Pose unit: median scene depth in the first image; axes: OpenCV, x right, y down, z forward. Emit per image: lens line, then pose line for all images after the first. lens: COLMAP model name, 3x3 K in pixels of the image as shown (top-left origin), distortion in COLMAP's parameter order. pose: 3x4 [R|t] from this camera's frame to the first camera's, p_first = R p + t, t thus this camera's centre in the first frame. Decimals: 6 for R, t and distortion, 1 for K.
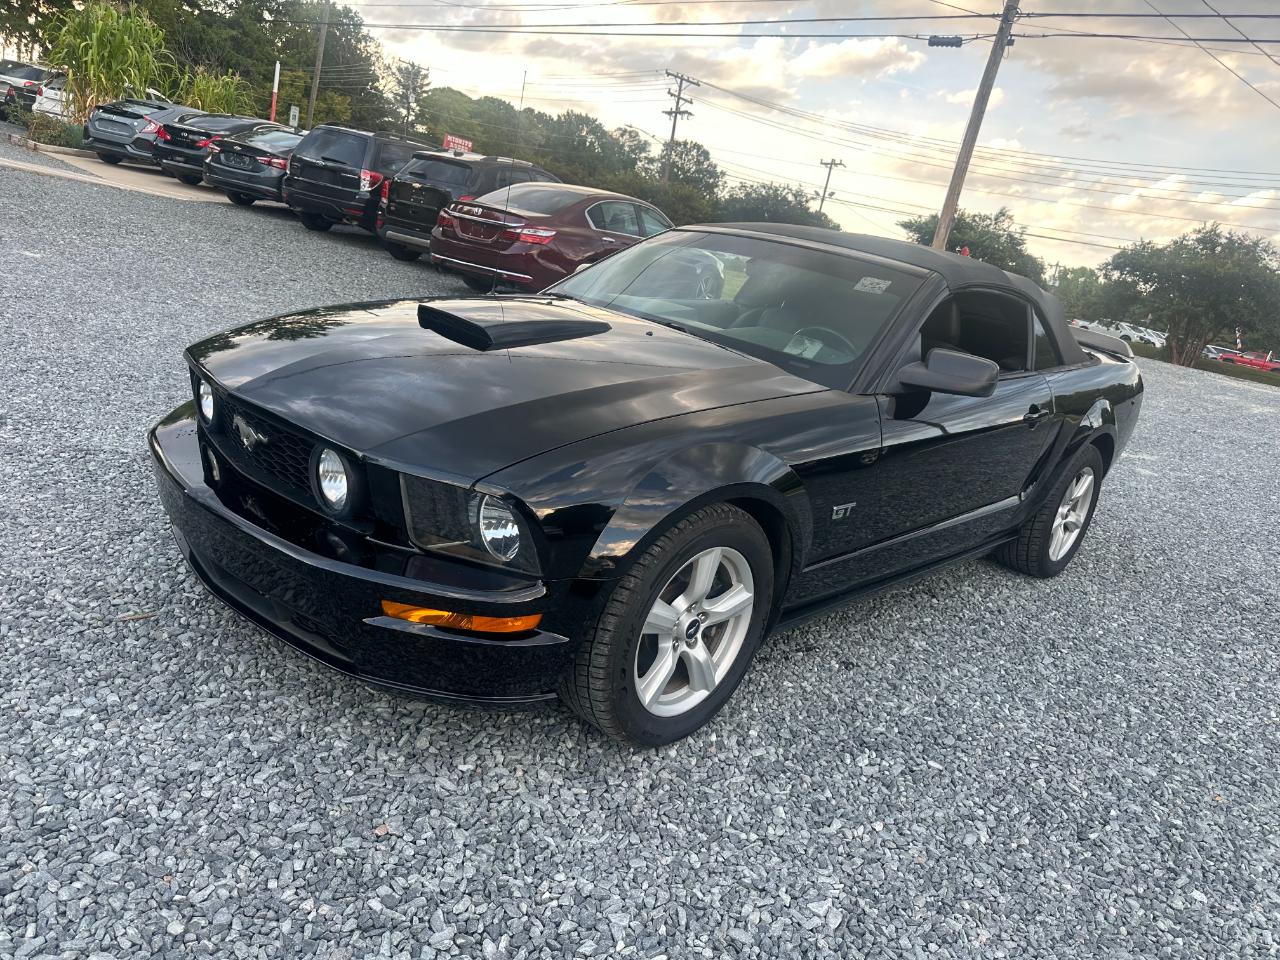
lens RADIAL K [[933.3, 0, 639.0], [0, 933.3, 480.4], [0, 0, 1]] dist [0.013099, -0.026830]
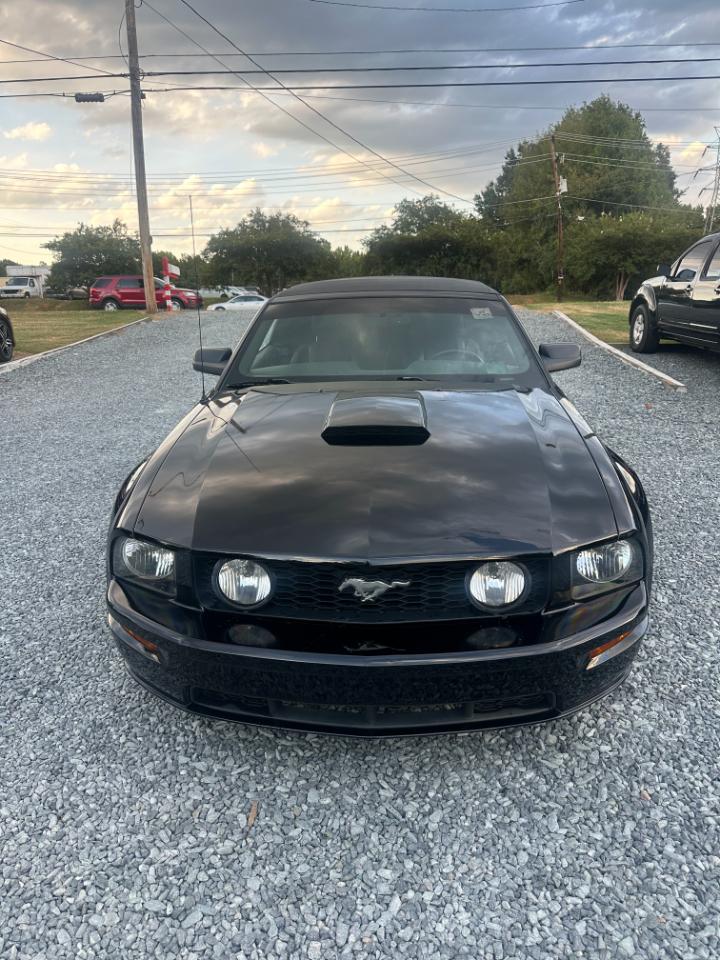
lens RADIAL K [[708.3, 0, 367.3], [0, 708.3, 475.3], [0, 0, 1]] dist [0.010495, -0.024200]
pose [[0.721039, -0.363124, 0.590122, -0.797340], [0.320283, 0.929896, 0.180864, -0.296722], [-0.614429, 0.058596, 0.786794, 0.329028]]
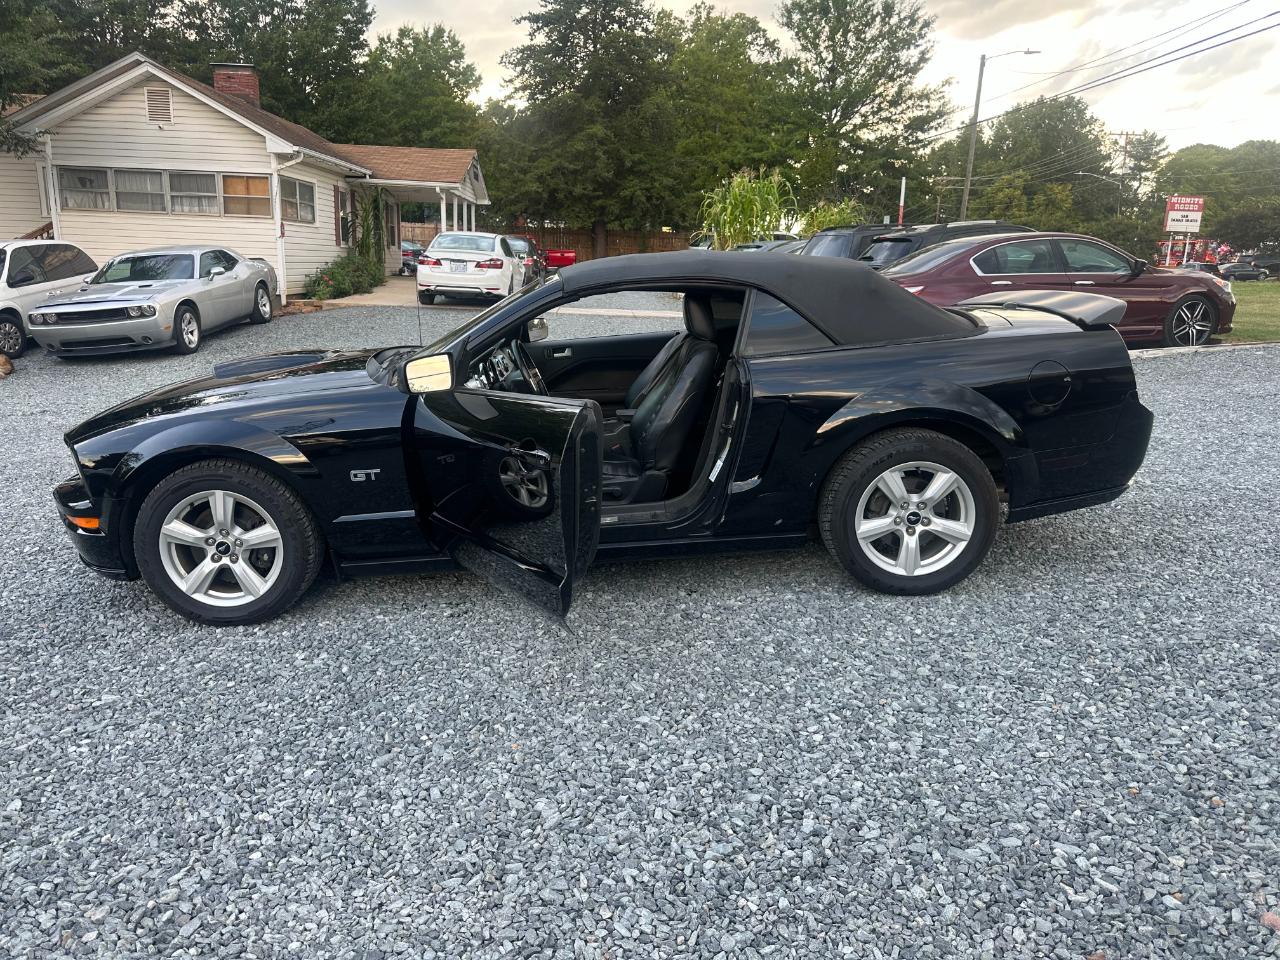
lens RADIAL K [[944.4, 0, 647.1], [0, 944.4, 478.9], [0, 0, 1]] dist [0.010495, -0.024200]
pose [[0.689062, -0.037213, -0.723747, 1.574345], [-0.042799, 0.994848, -0.091900, 0.155797], [0.723438, 0.094301, 0.683919, 0.446155]]
